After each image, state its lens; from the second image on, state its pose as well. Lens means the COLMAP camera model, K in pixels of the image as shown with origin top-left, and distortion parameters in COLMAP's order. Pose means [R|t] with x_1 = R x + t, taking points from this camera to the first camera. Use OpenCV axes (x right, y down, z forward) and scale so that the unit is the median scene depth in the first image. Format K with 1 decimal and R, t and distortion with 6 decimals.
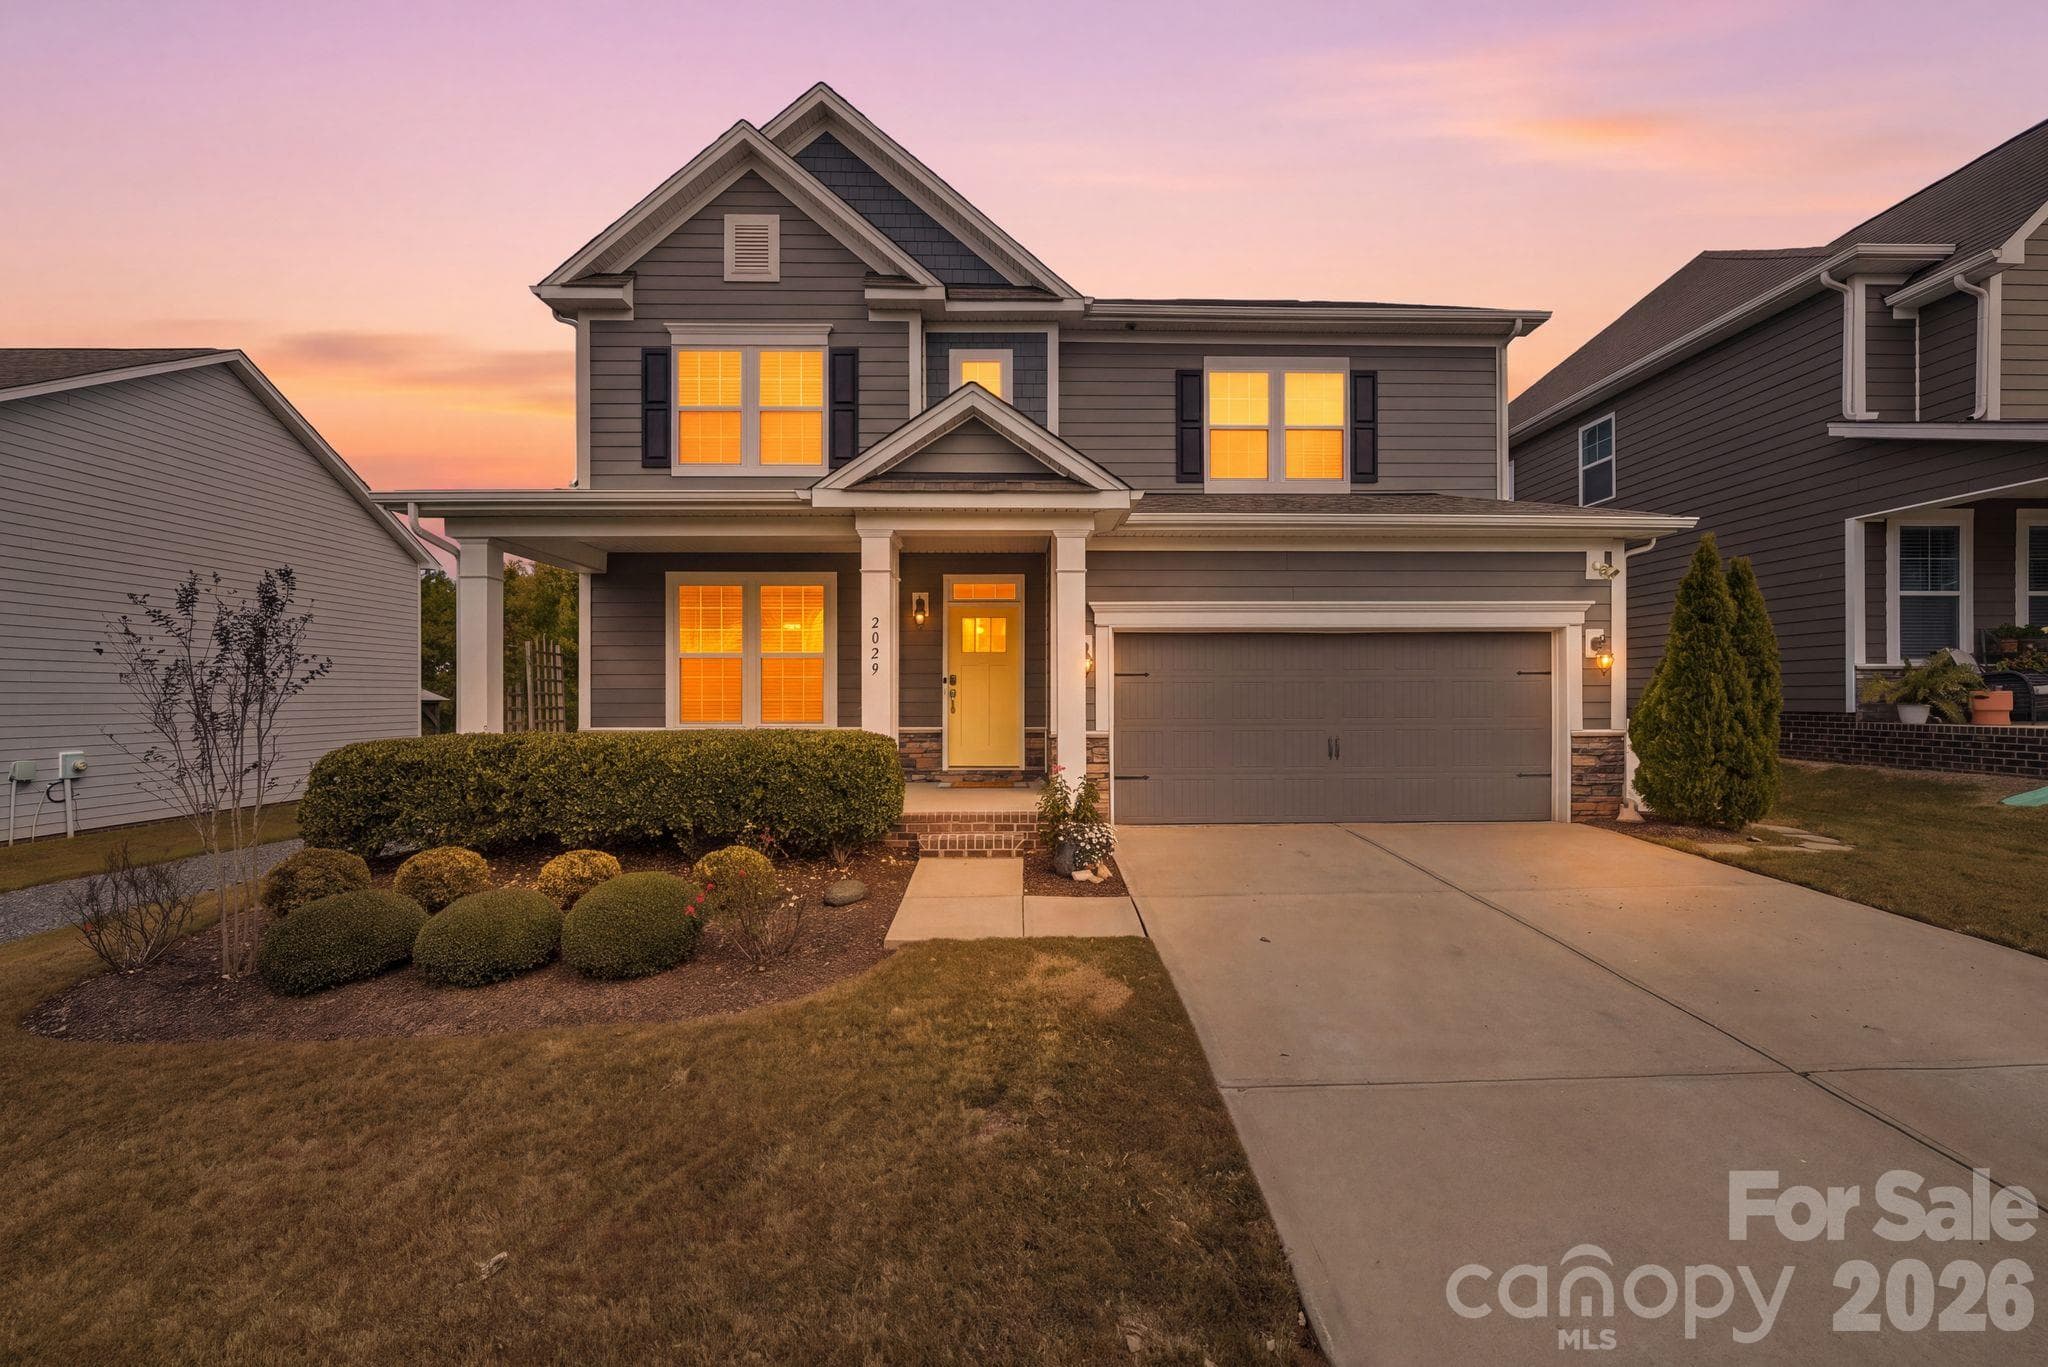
lens RADIAL K [[818.7, 0, 1033.7], [0, 818.7, 689.3], [0, 0, 1]] dist [-0.008741, 0.000673]
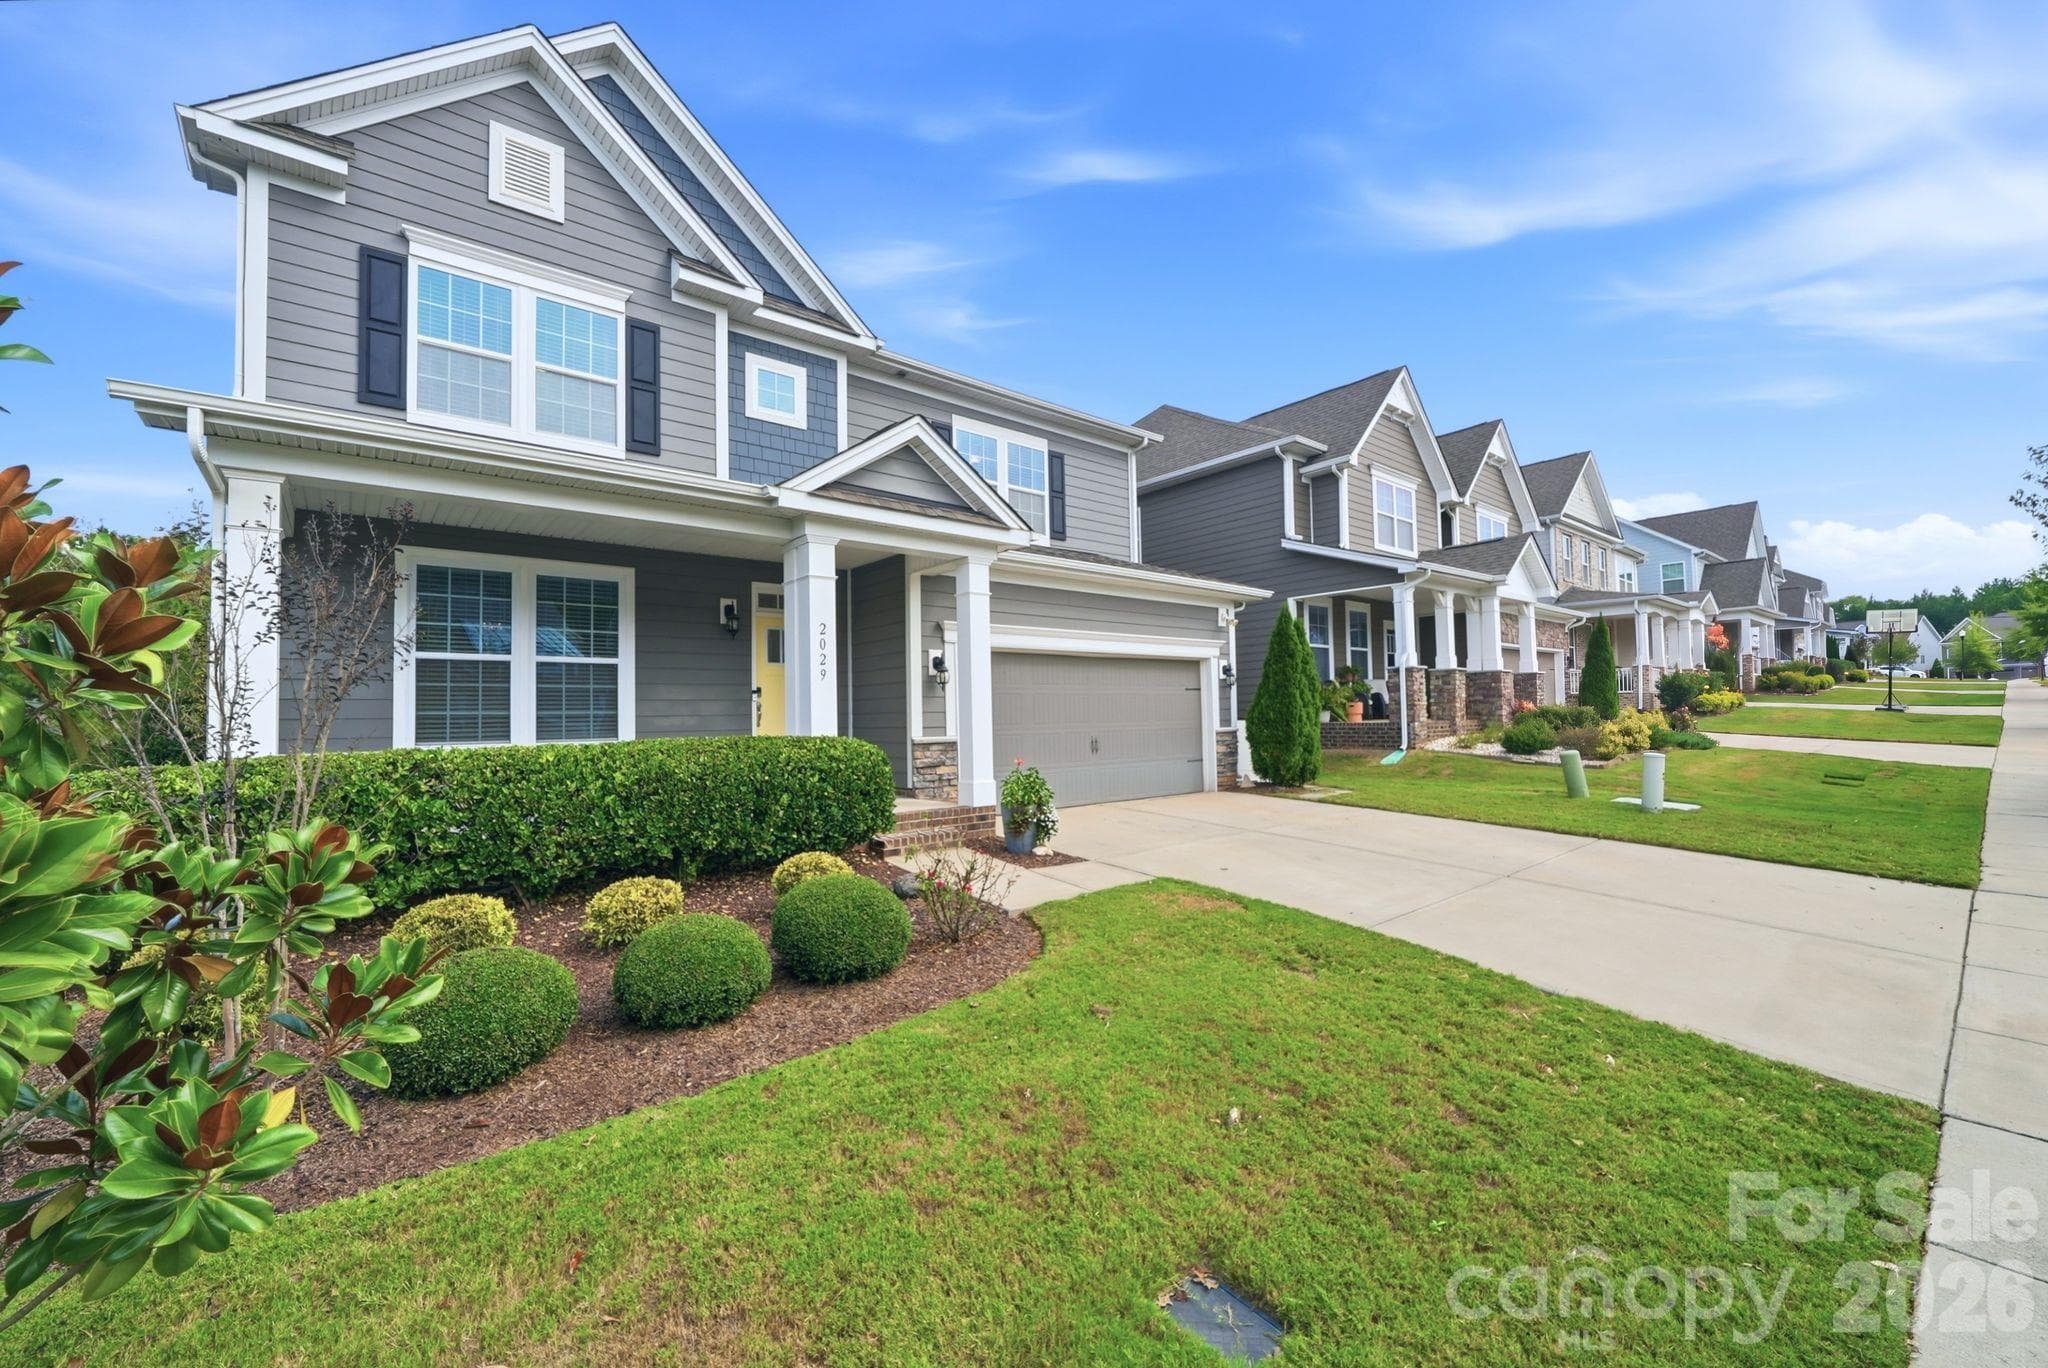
lens RADIAL K [[818.7, 0, 1034.7], [0, 818.7, 684.5], [0, 0, 1]] dist [-0.008741, 0.000673]
pose [[0.779678, 0.013419, 0.626037, -0.456637], [0.013344, 0.999187, -0.038037, 0.020756], [-0.626038, 0.038011, 0.778865, 0.047592]]
